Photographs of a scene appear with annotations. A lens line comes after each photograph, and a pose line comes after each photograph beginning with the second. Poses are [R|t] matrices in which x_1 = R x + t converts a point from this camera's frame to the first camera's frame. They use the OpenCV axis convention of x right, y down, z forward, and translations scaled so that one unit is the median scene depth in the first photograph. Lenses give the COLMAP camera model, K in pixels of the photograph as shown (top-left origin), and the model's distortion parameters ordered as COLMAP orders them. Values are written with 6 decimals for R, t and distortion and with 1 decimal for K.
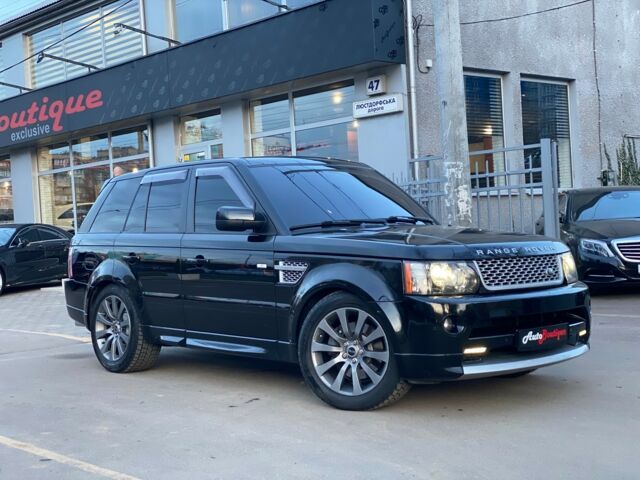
lens RADIAL K [[952.7, 0, 319.3], [0, 952.7, 235.7], [0, 0, 1]] dist [0.107718, 0.000000]
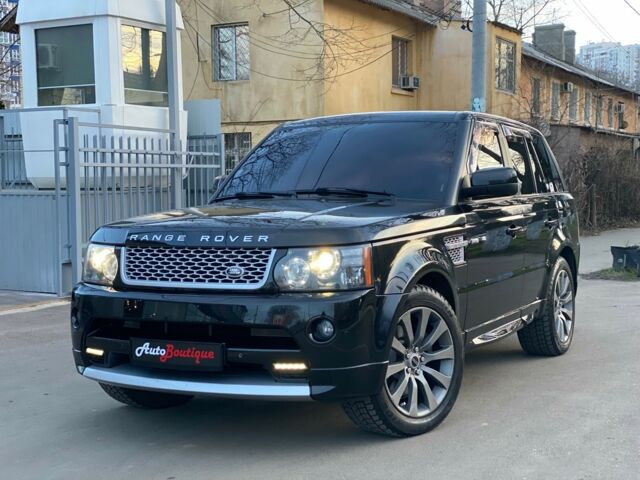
lens RADIAL K [[959.2, 0, 322.3], [0, 959.2, 244.5], [0, 0, 1]] dist [0.078860, 0.000000]
pose [[0.323446, 0.079024, -0.942941, 0.880851], [0.002706, 0.996425, 0.084435, -0.040257], [0.946243, -0.029862, 0.322076, 0.779048]]
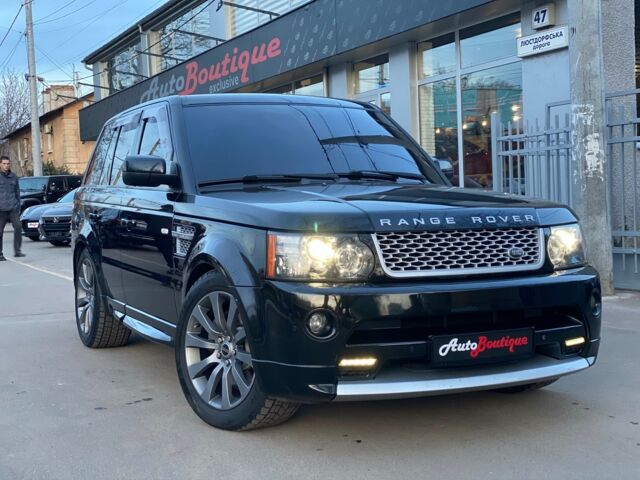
lens RADIAL K [[952.7, 0, 321.8], [0, 952.7, 241.1], [0, 0, 1]] dist [0.107718, 0.000000]
pose [[0.956668, 0.032138, -0.289401, 0.287002], [-0.017221, 0.998395, 0.053944, -0.005046], [0.290670, -0.046623, 0.955687, 0.278858]]
